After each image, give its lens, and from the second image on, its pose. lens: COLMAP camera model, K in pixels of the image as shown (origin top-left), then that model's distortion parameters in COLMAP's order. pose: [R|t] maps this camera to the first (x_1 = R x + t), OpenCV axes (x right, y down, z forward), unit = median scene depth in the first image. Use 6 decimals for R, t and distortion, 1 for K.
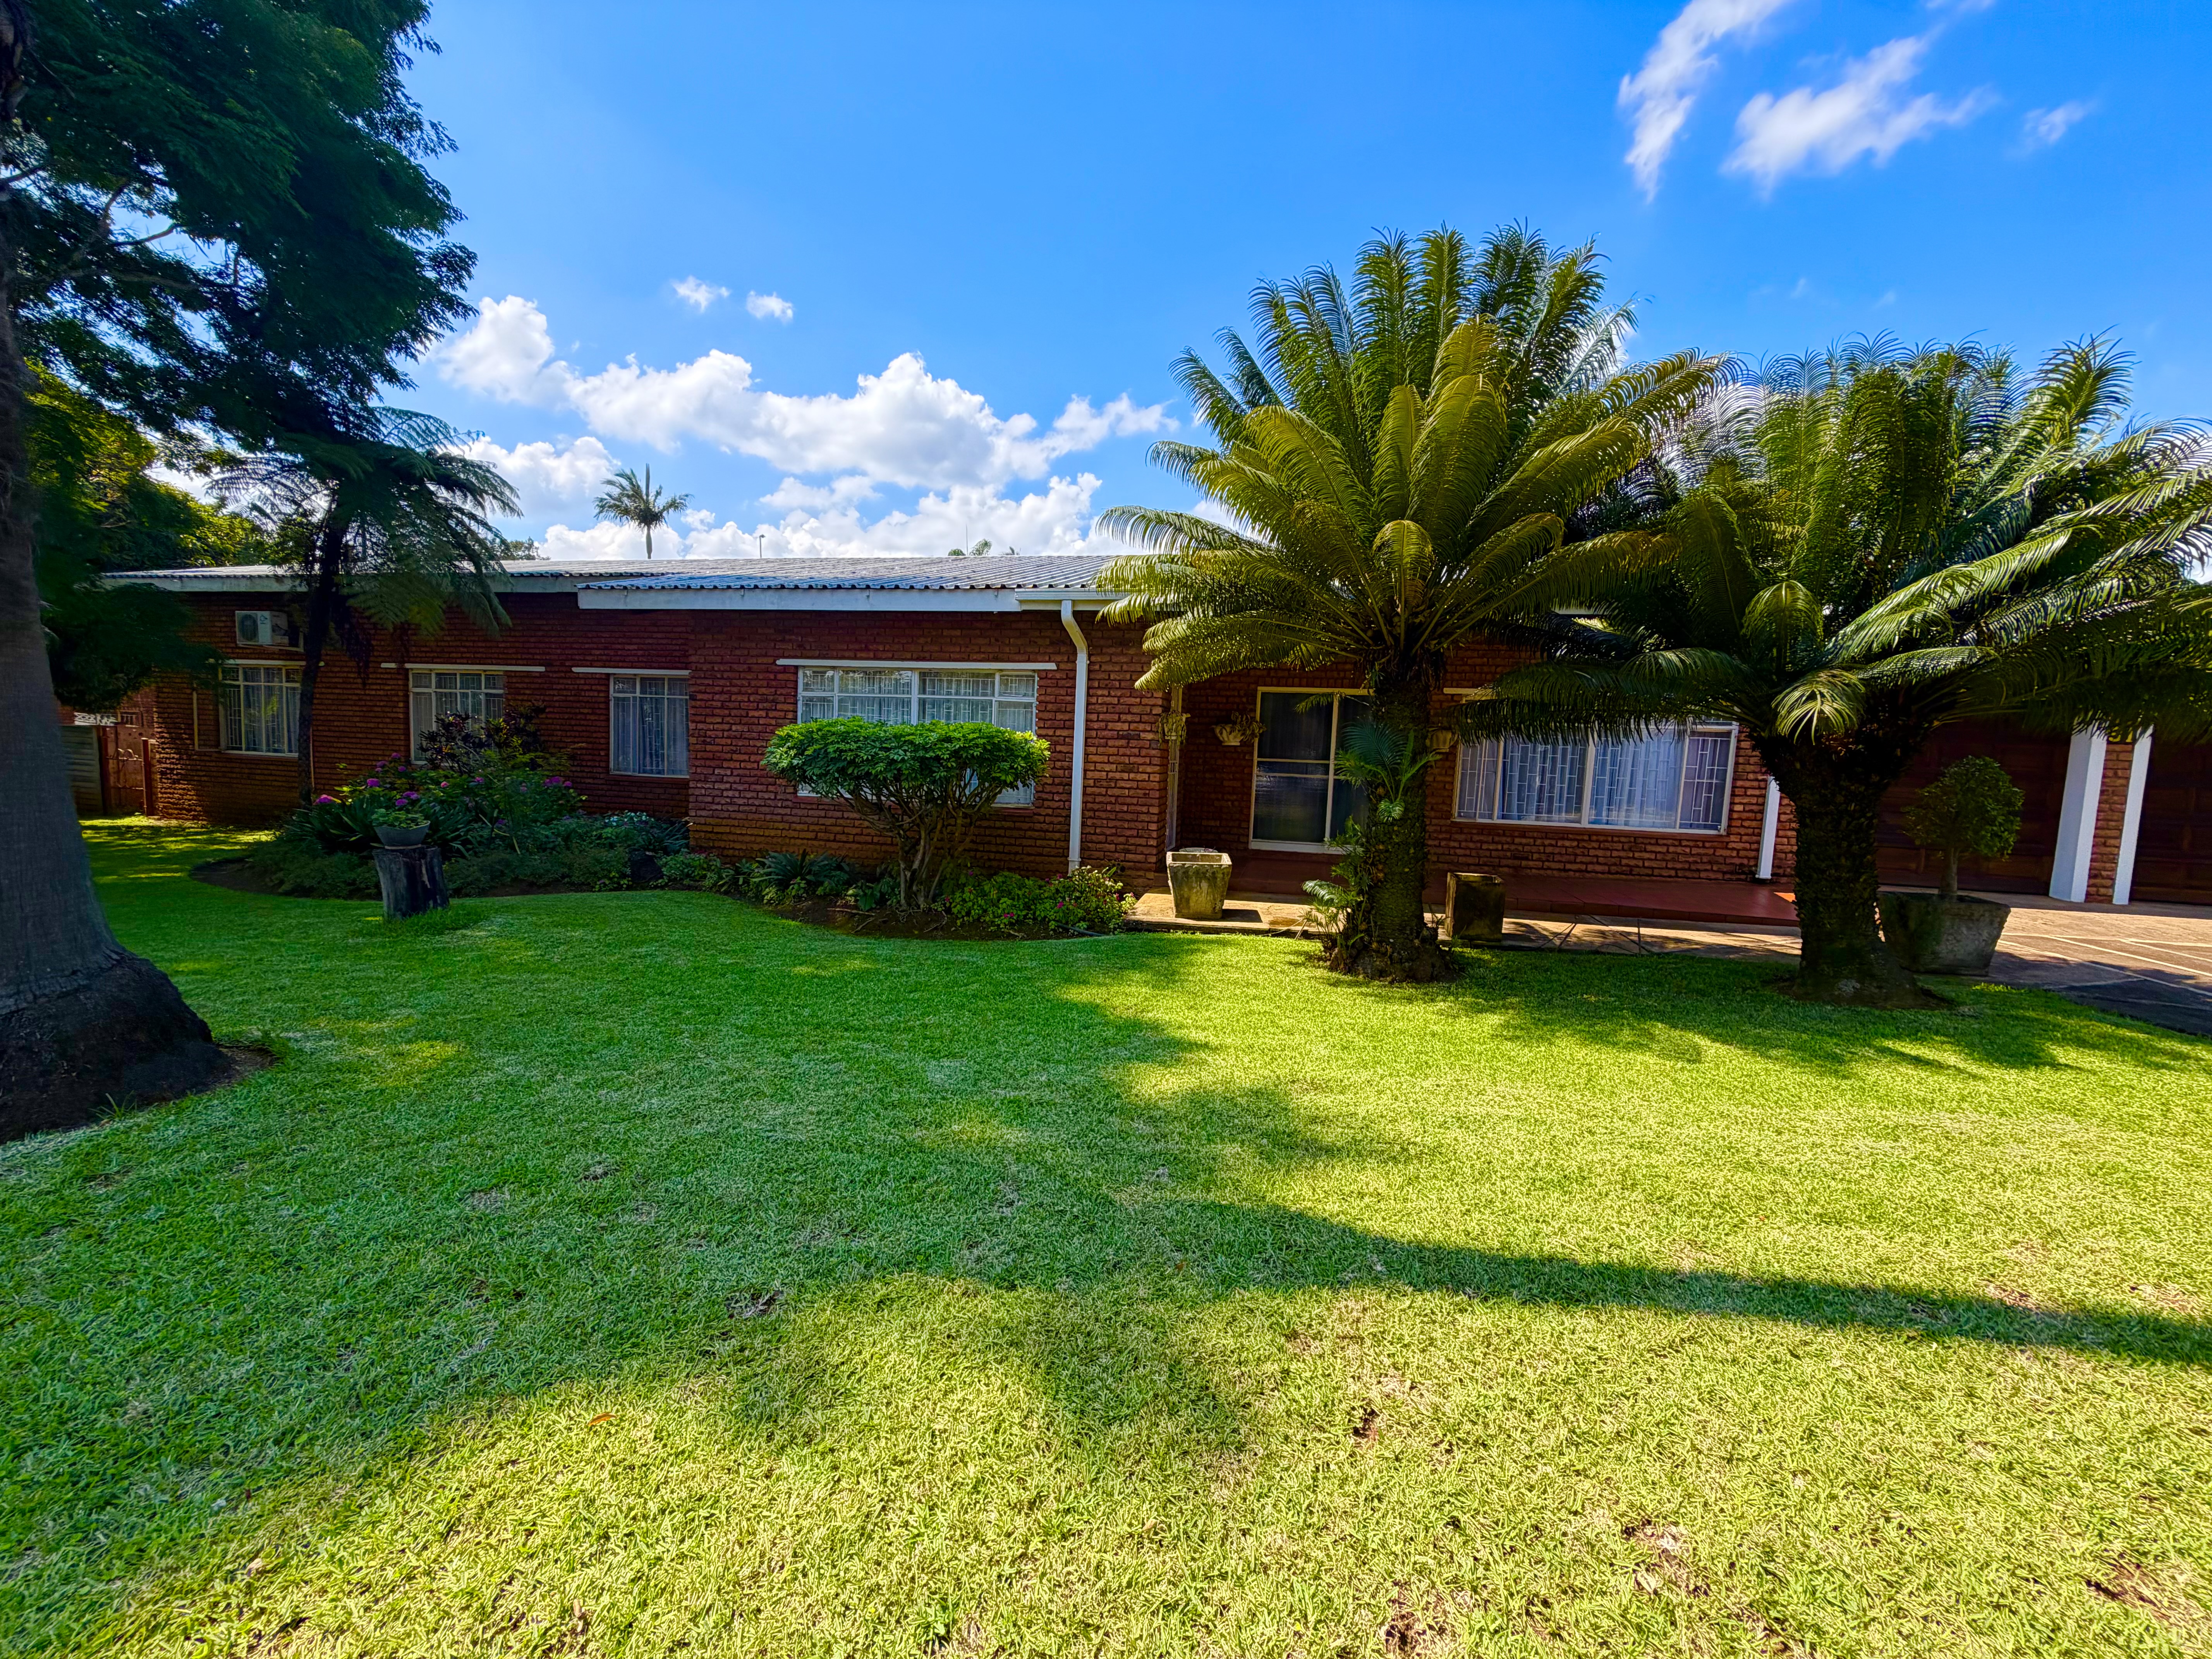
lens RADIAL K [[899.2, 0, 1098.5], [0, 899.2, 823.9], [0, 0, 1]] dist [-0.008398, -0.000005]
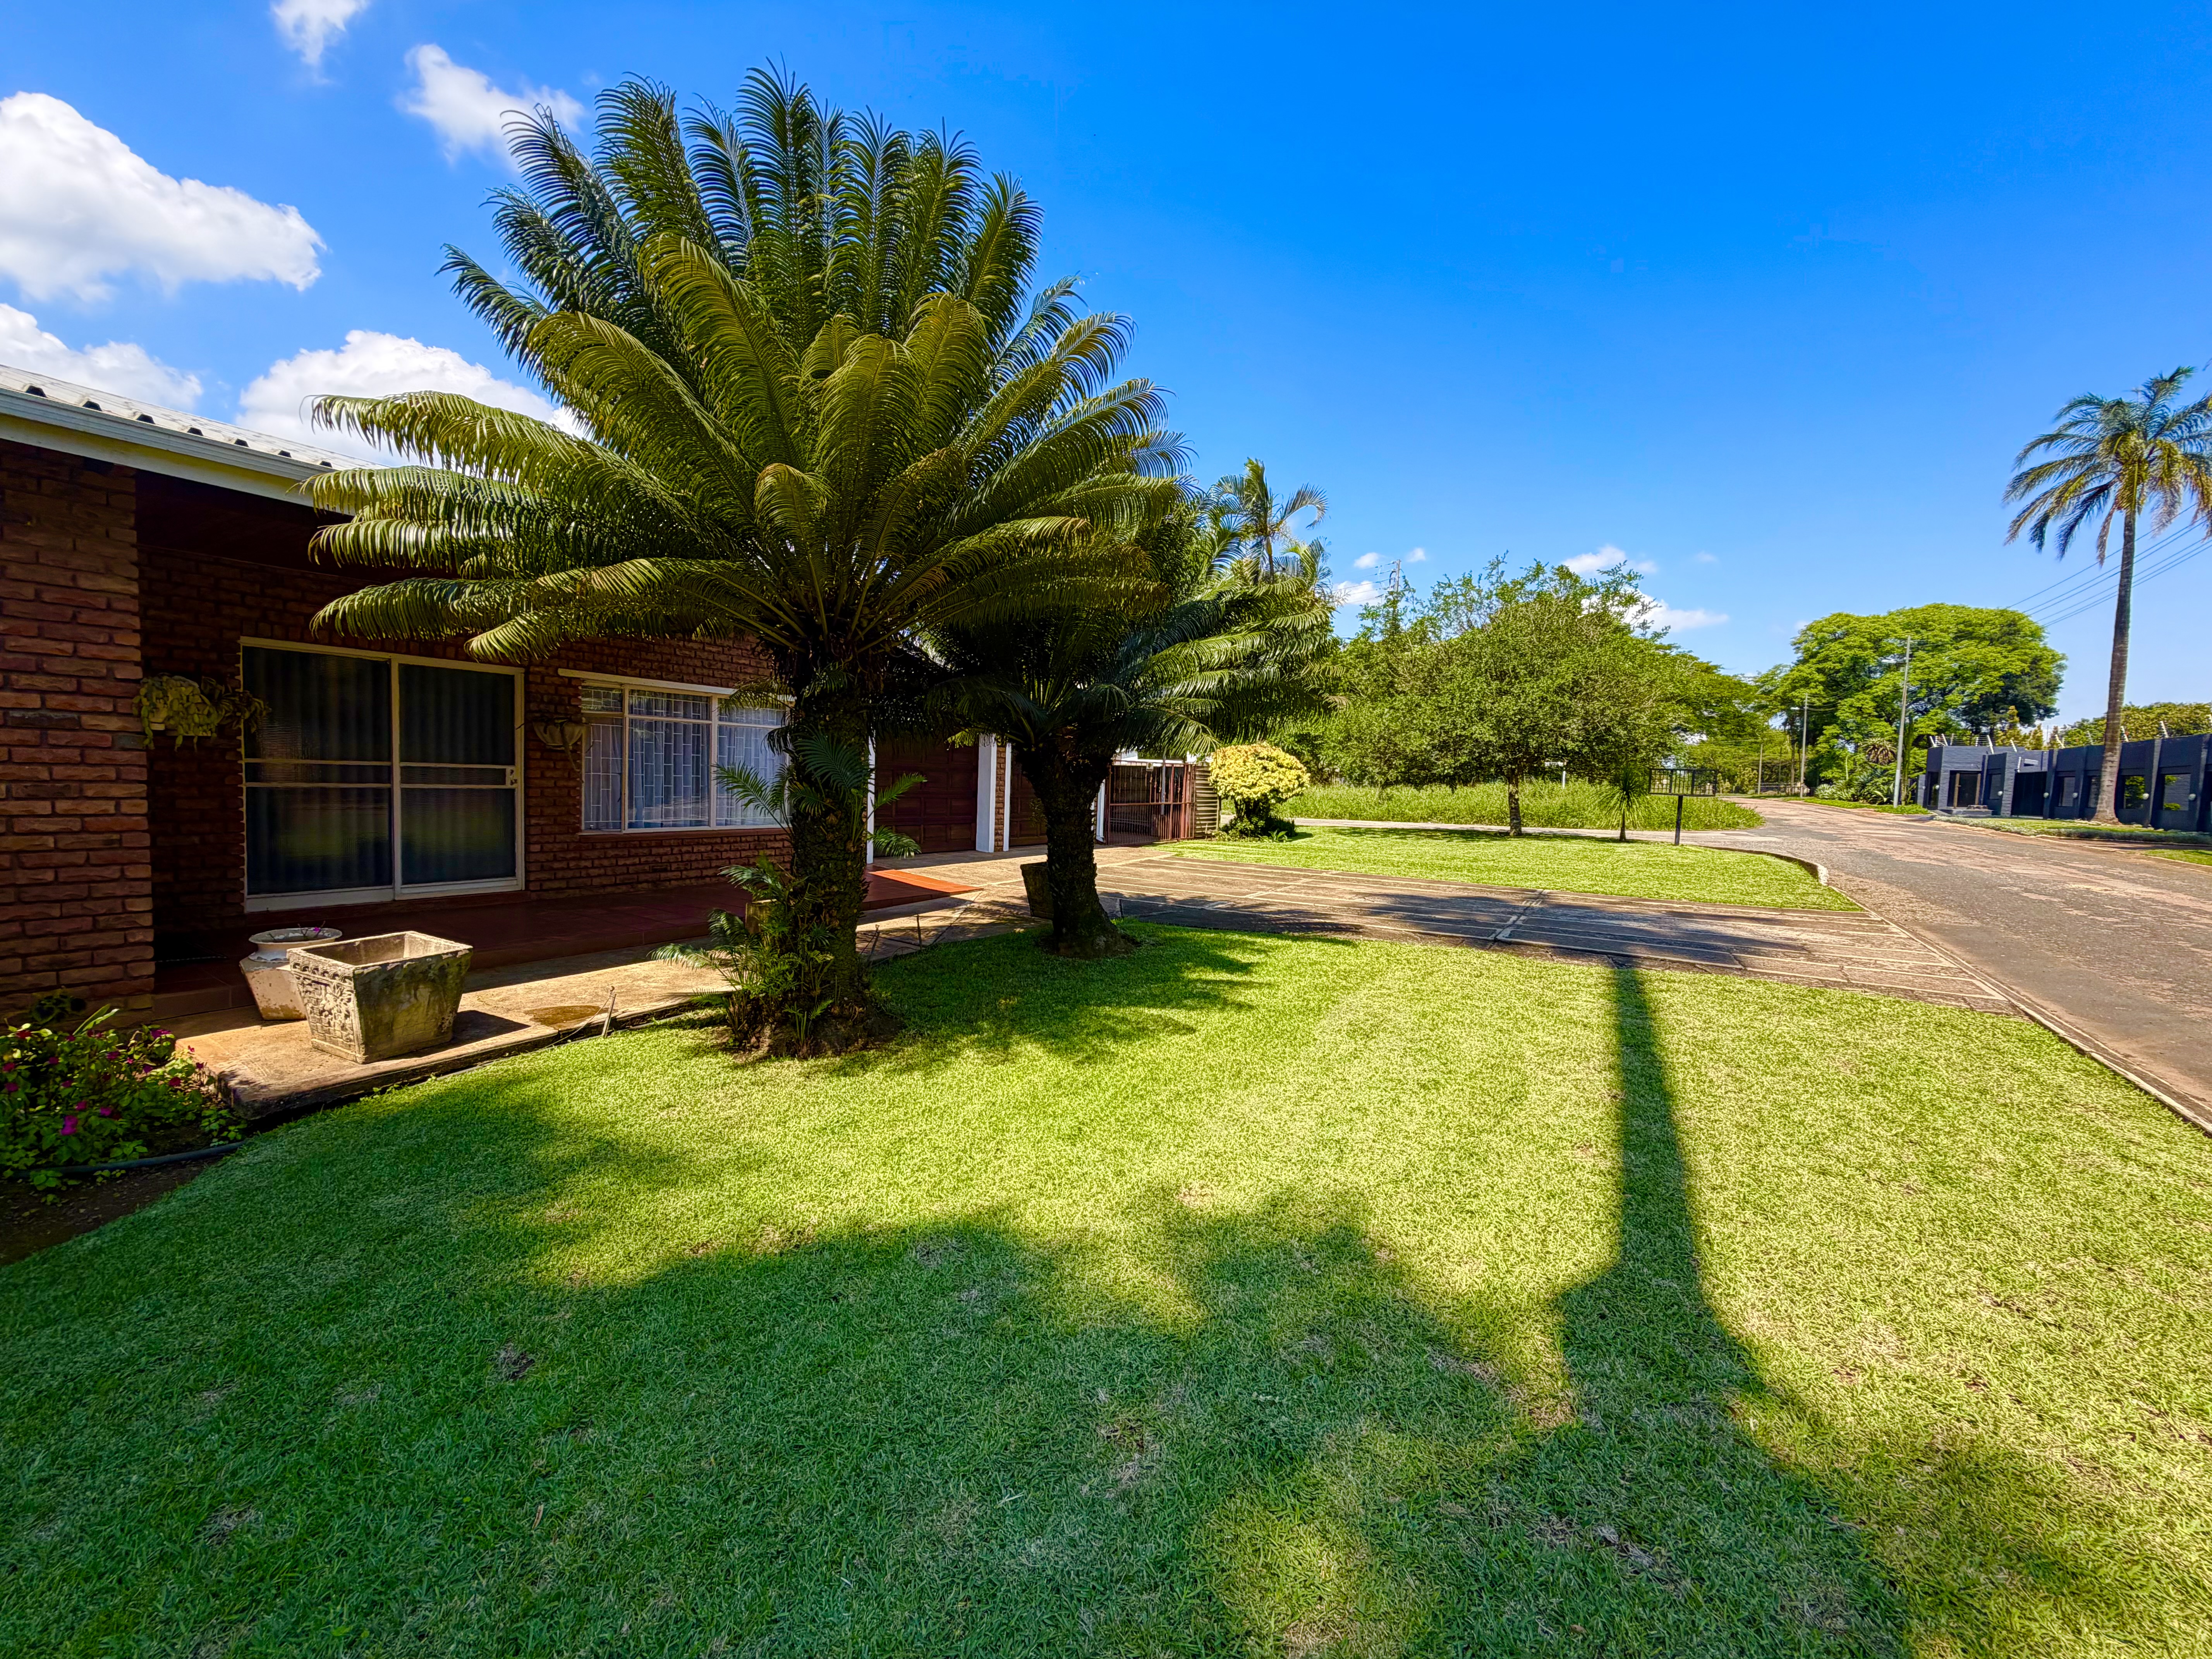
lens RADIAL K [[878.6, 0, 1109.5], [0, 878.6, 830.8], [0, 0, 1]] dist [0.001741, 0.000155]
pose [[0.306799, -0.086754, 0.947812, -0.384555], [0.048353, 0.995972, 0.075510, -0.081455], [-0.950545, 0.022663, 0.309758, 0.558052]]
